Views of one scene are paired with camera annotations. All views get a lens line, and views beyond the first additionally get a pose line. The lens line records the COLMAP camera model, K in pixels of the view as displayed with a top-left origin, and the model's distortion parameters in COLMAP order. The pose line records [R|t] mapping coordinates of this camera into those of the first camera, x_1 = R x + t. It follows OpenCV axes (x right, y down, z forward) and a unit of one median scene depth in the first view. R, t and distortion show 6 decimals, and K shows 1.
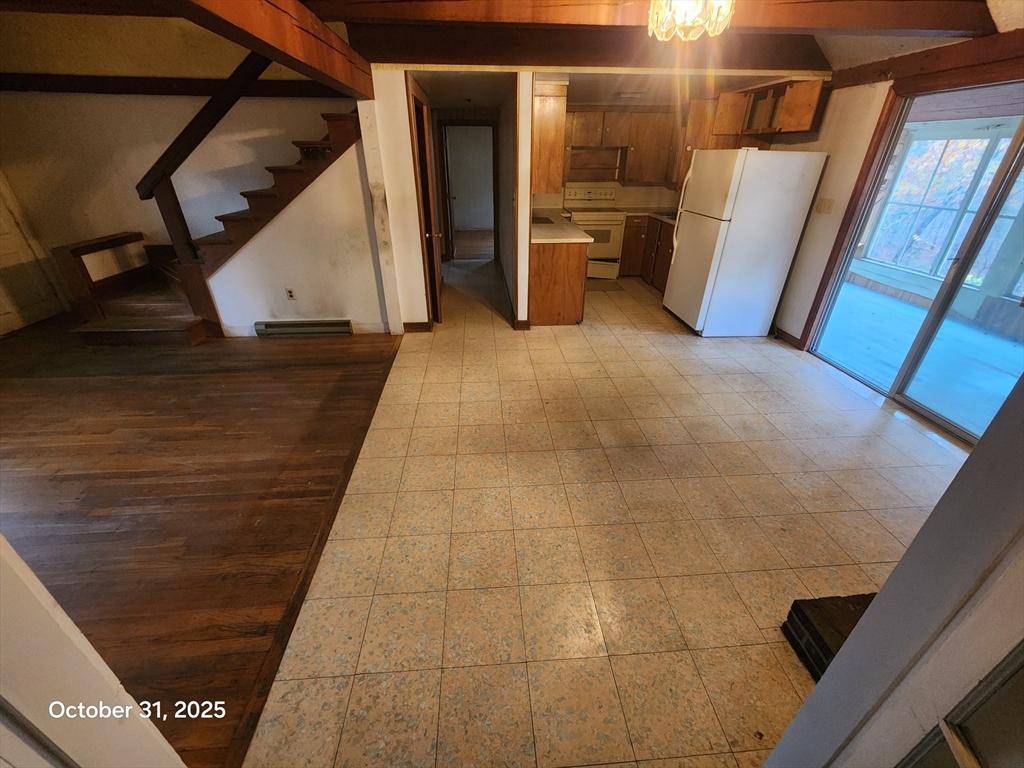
lens RADIAL K [[419.4, 0, 510.0], [0, 419.4, 379.1], [0, 0, 1]] dist [0.000314, -0.001517]
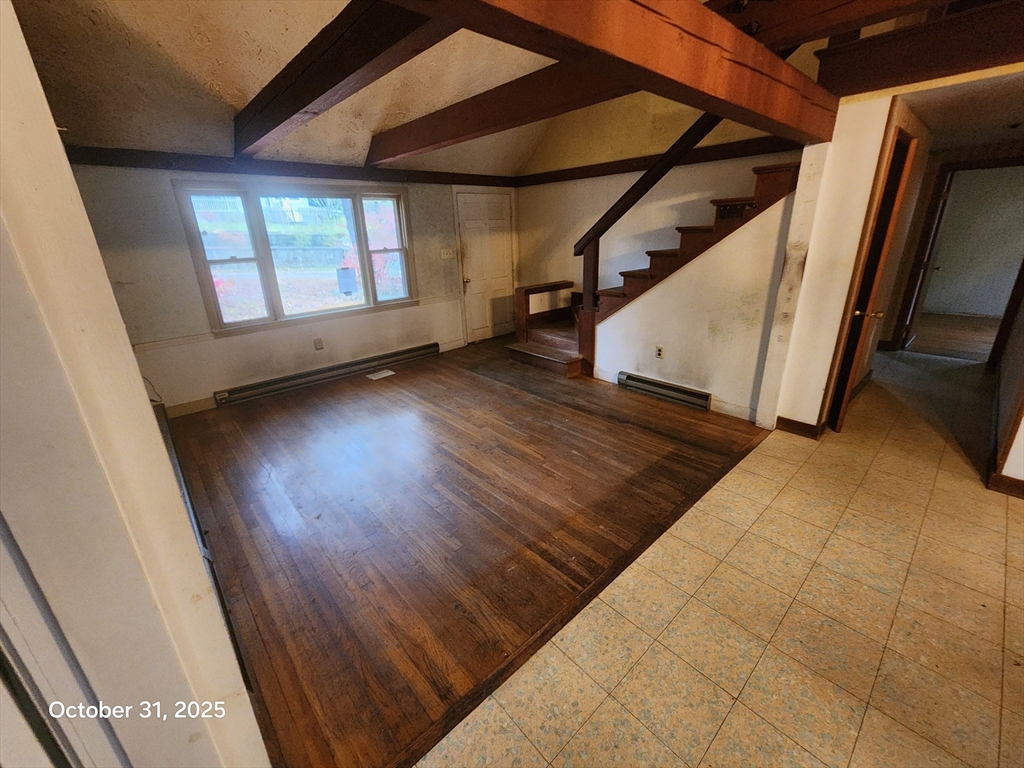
lens RADIAL K [[419.4, 0, 507.6], [0, 419.4, 379.1], [0, 0, 1]] dist [0.000314, -0.001517]
pose [[0.608962, 0.243578, -0.754874, 0.009333], [-0.346179, 0.937878, 0.023364, -0.052594], [0.713671, 0.247093, 0.655453, 0.149209]]
